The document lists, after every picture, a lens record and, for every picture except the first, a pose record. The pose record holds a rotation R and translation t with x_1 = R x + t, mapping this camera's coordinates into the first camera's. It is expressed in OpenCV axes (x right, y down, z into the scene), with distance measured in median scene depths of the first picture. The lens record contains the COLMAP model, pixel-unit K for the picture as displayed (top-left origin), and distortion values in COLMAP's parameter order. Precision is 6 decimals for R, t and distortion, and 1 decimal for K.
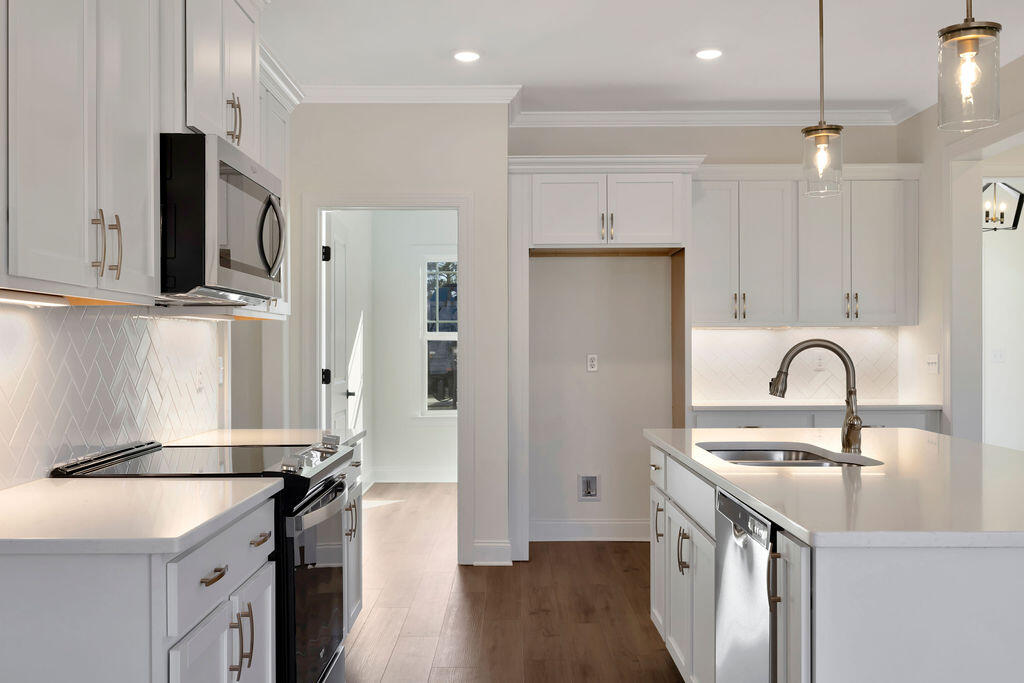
lens RADIAL K [[996.2, 0, 504.7], [0, 996.2, 349.1], [0, 0, 1]] dist [0.011850, 0.000000]
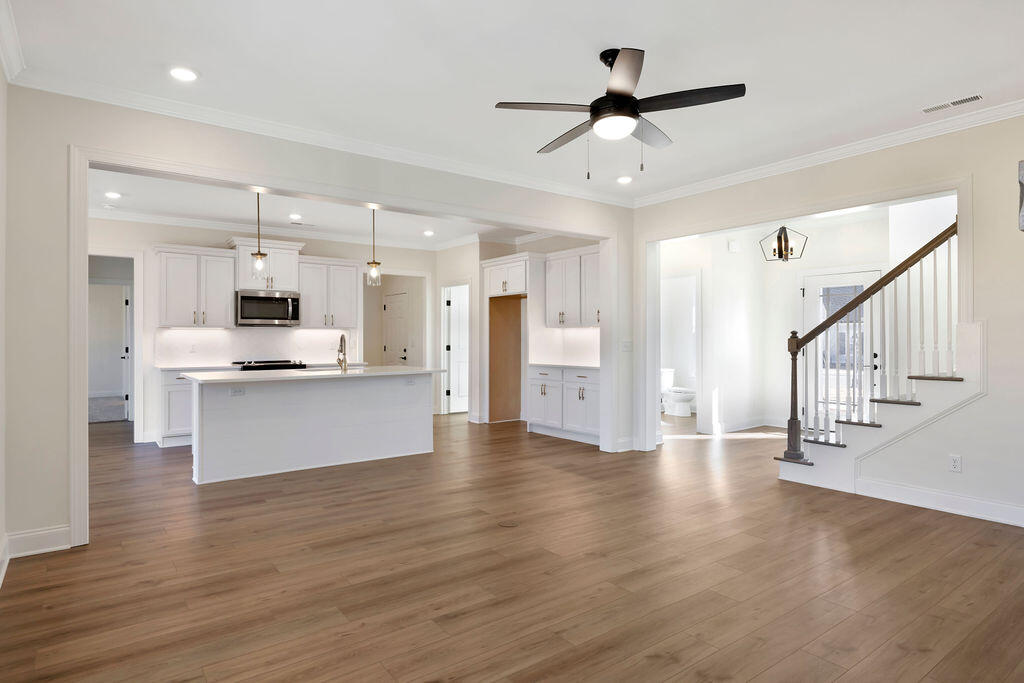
lens RADIAL K [[573.9, 0, 507.6], [0, 573.9, 340.6], [0, 0, 1]] dist [0.012897, -0.002167]
pose [[0.599325, 0.005385, -0.800487, 1.230949], [-0.003510, 0.999985, 0.004100, 0.000389], [0.800498, 0.000352, 0.599336, 0.189432]]
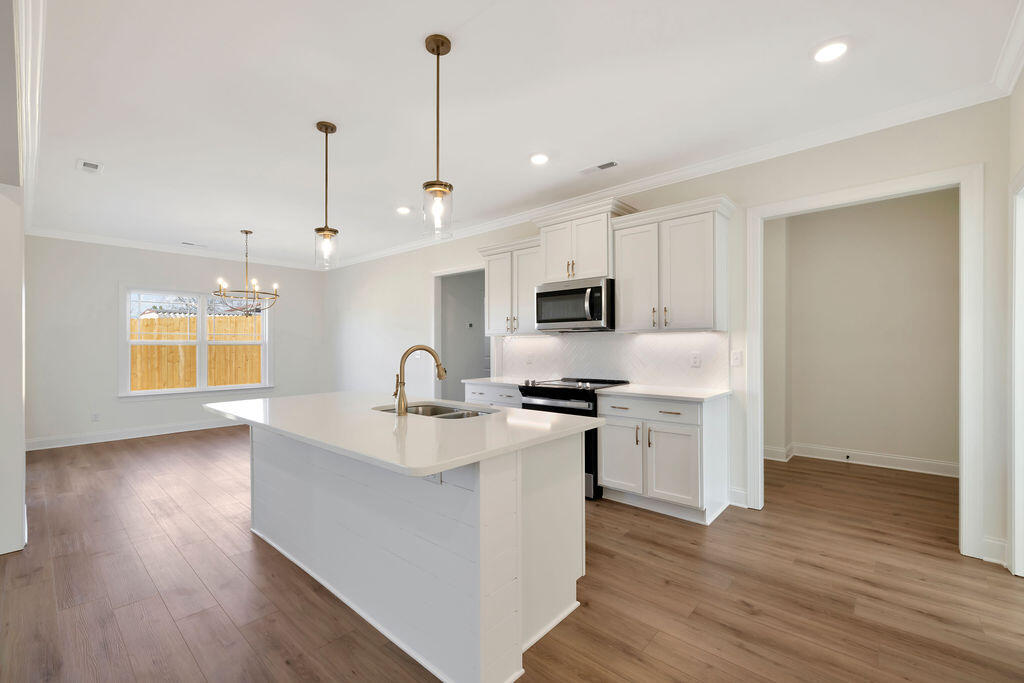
lens RADIAL K [[433.1, 0, 508.1], [0, 433.1, 345.9], [0, 0, 1]] dist [0.001625, -0.000553]
pose [[-0.662983, 0.012070, -0.748537, 0.442384], [0.007554, 0.999927, 0.009433, -0.009019], [0.748596, 0.000599, -0.663026, 0.928517]]
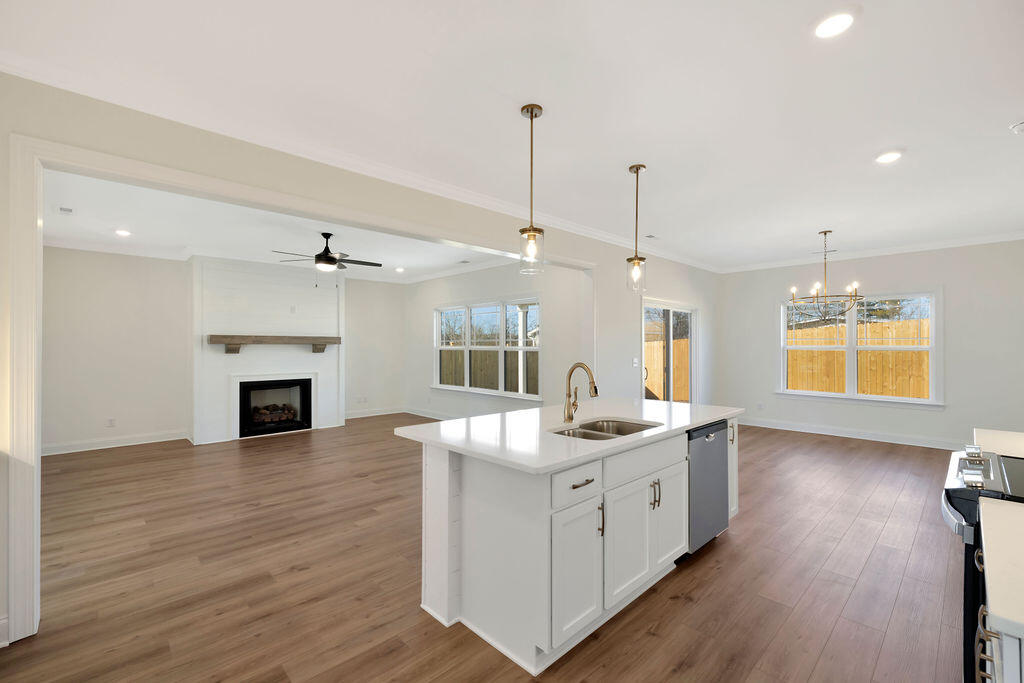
lens RADIAL K [[433.1, 0, 509.7], [0, 433.1, 341.8], [0, 0, 1]] dist [0.001625, -0.000553]
pose [[-0.691090, 0.012628, 0.722658, -0.098839], [0.007587, 0.999919, -0.010217, -0.024840], [-0.722729, -0.001578, -0.691130, 0.961271]]
